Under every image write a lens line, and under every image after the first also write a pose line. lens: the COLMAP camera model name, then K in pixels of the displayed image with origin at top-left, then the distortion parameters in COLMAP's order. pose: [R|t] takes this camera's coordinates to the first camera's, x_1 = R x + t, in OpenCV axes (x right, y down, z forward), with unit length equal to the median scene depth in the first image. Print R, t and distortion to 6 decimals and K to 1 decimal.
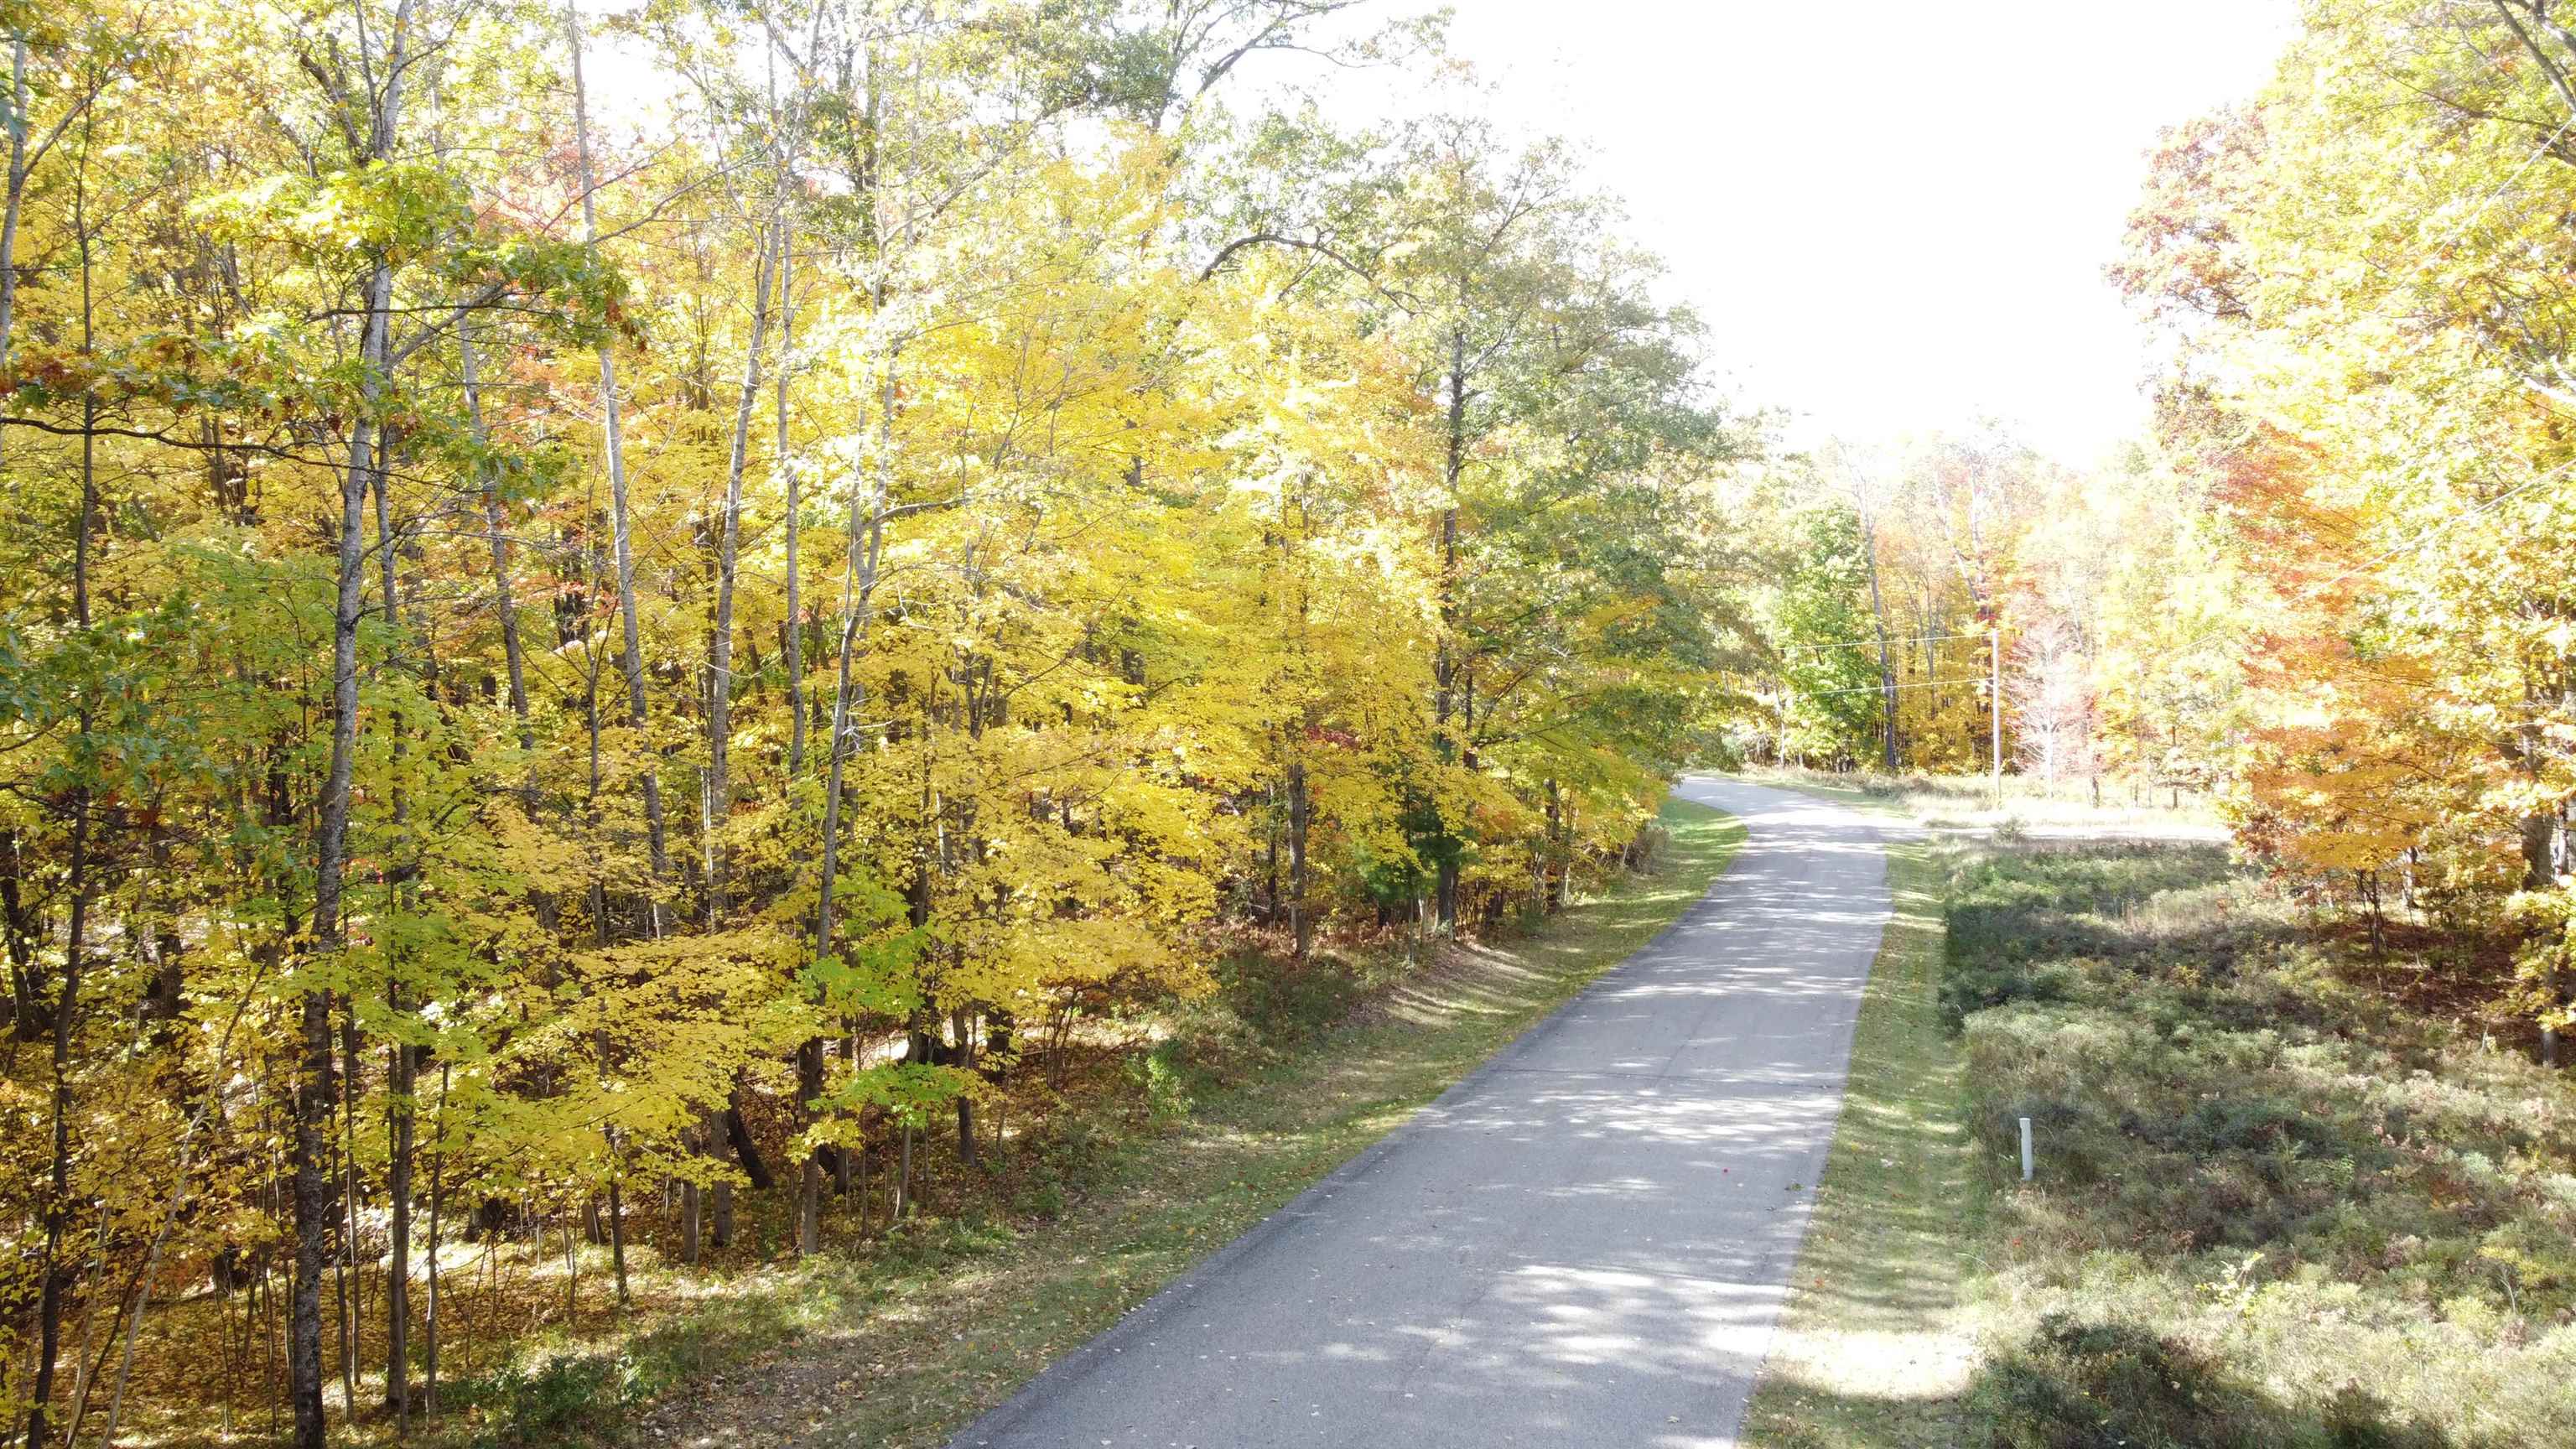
lens RADIAL K [[1970.1, 0, 1289.3], [0, 1970.1, 721.0], [0, 0, 1]] dist [-0.000779, -0.003590]
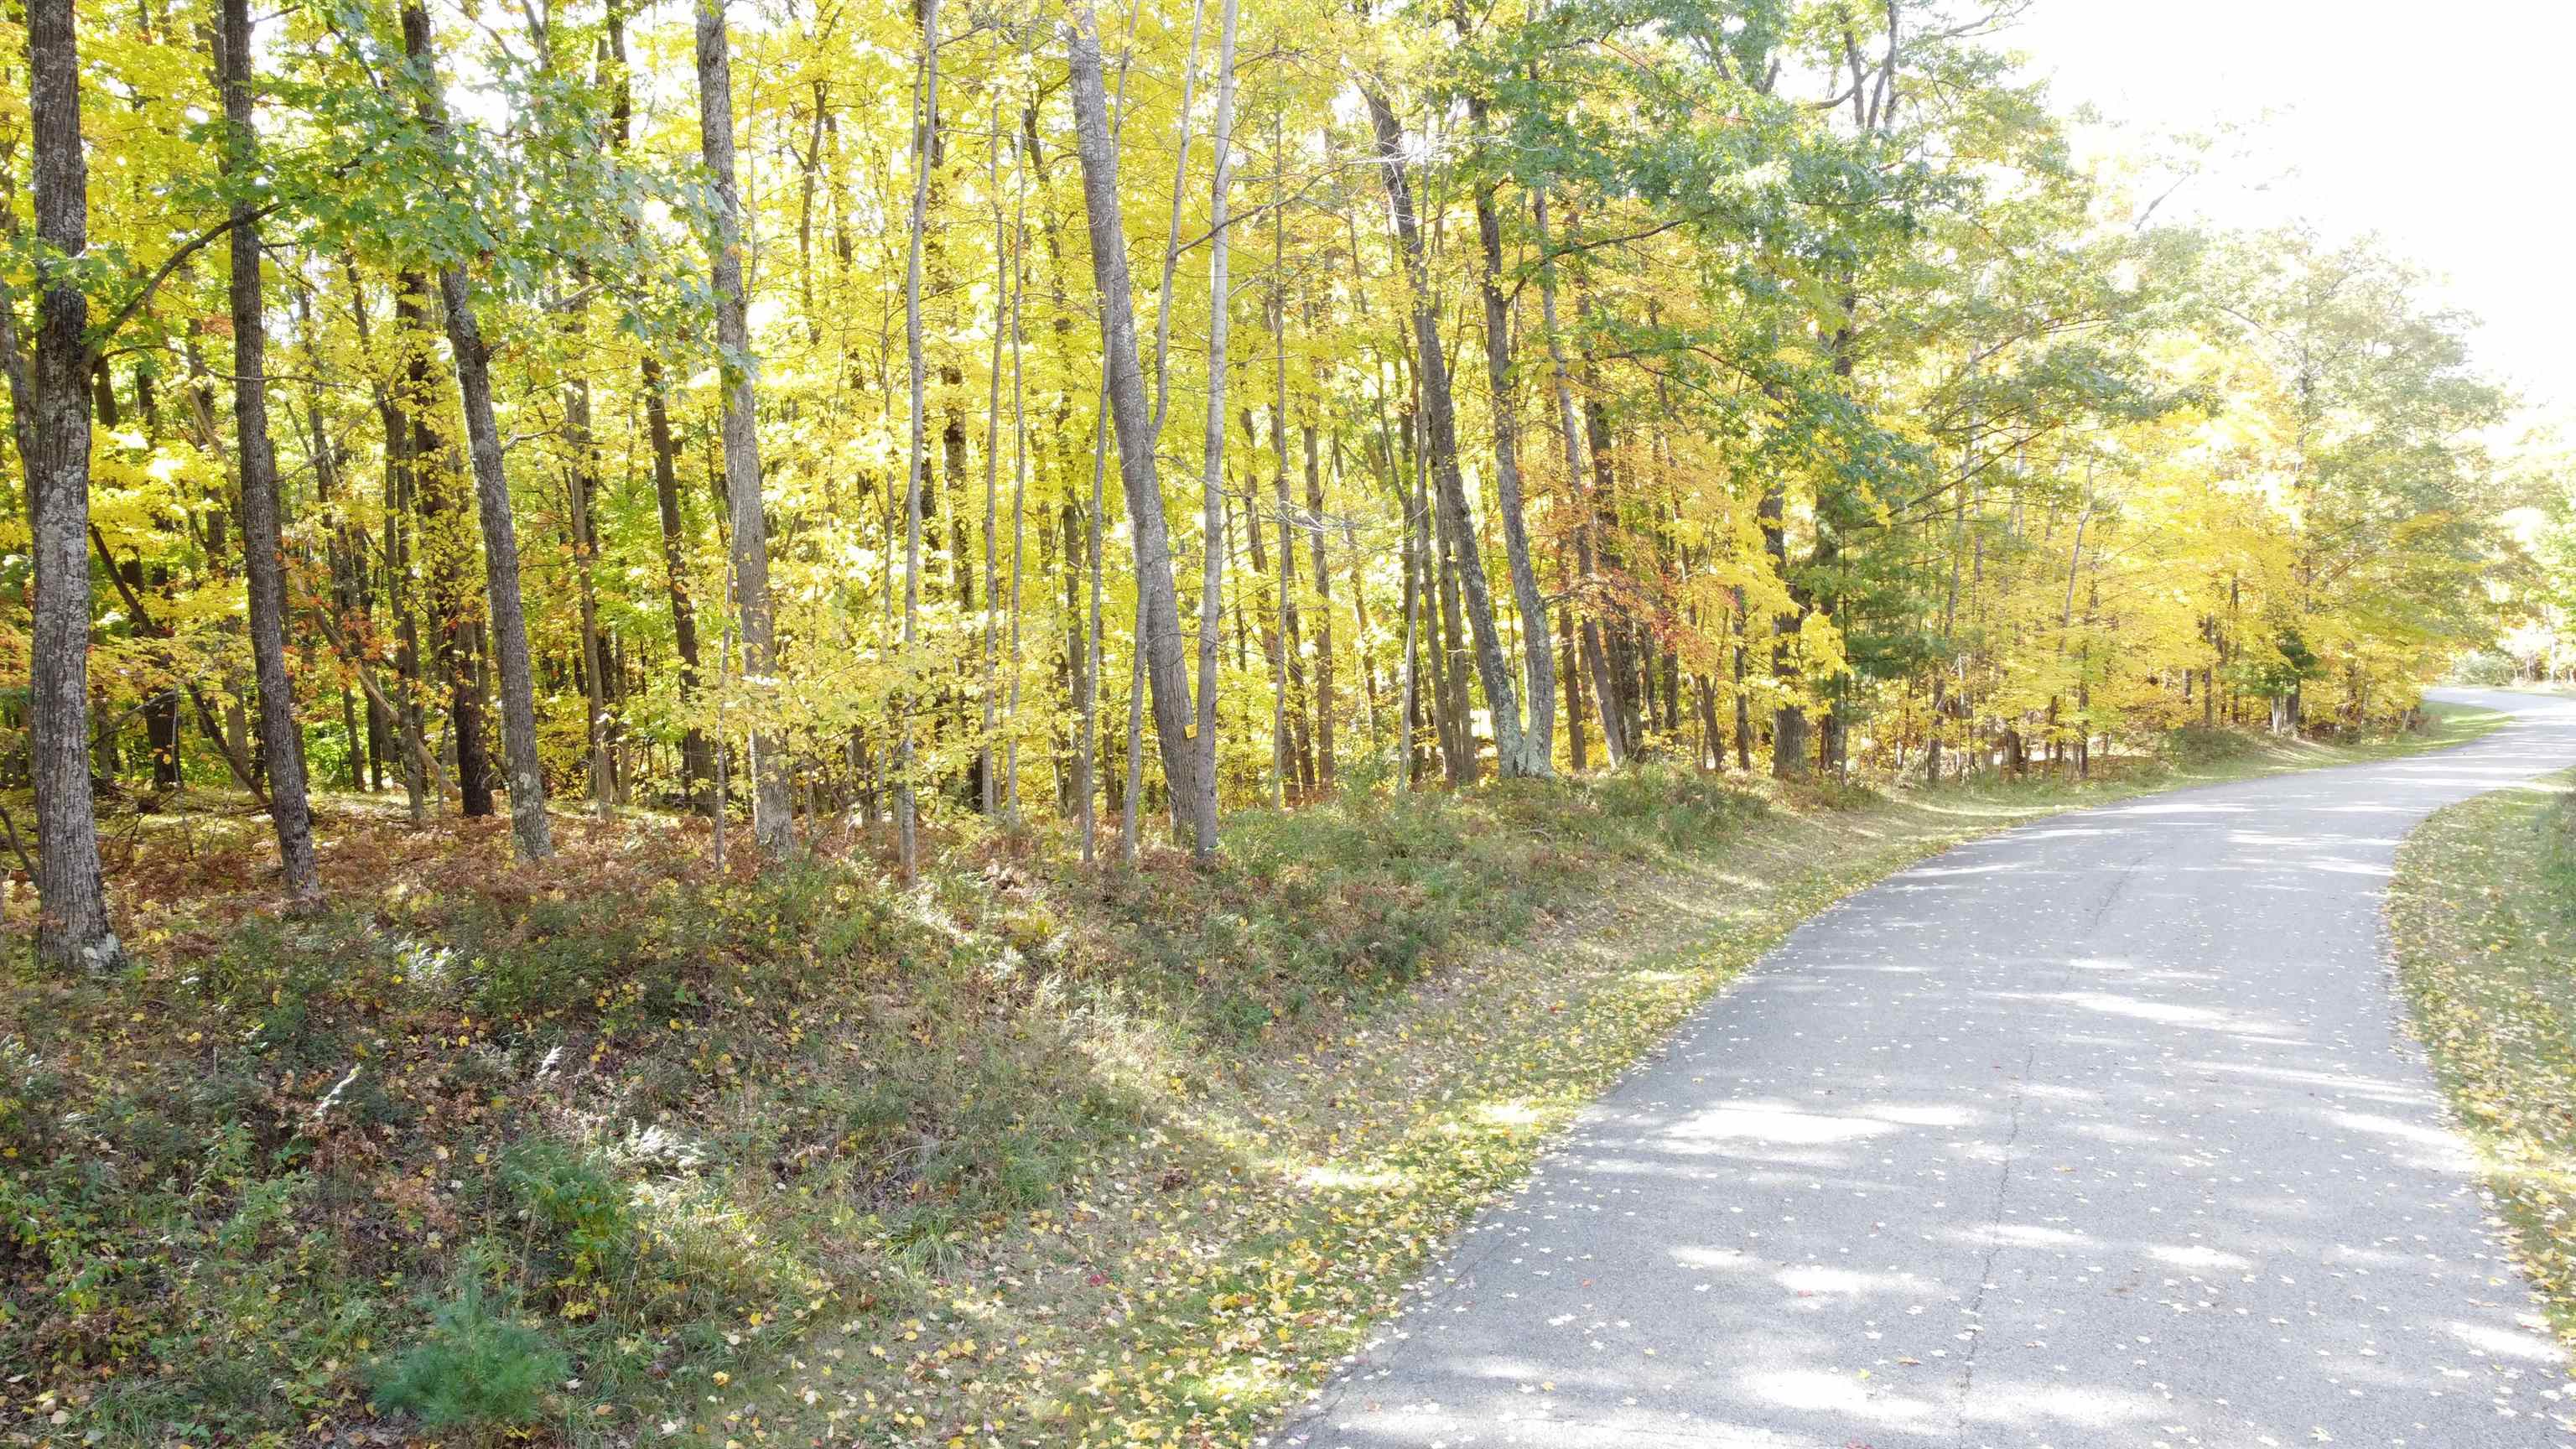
lens RADIAL K [[1970.1, 0, 1279.5], [0, 1970.1, 727.5], [0, 0, 1]] dist [-0.000779, -0.003590]
pose [[0.945006, -0.001771, -0.327049, -0.235849], [0.006360, 0.999896, 0.012962, 0.108546], [0.326992, -0.014329, 0.944919, -1.037361]]
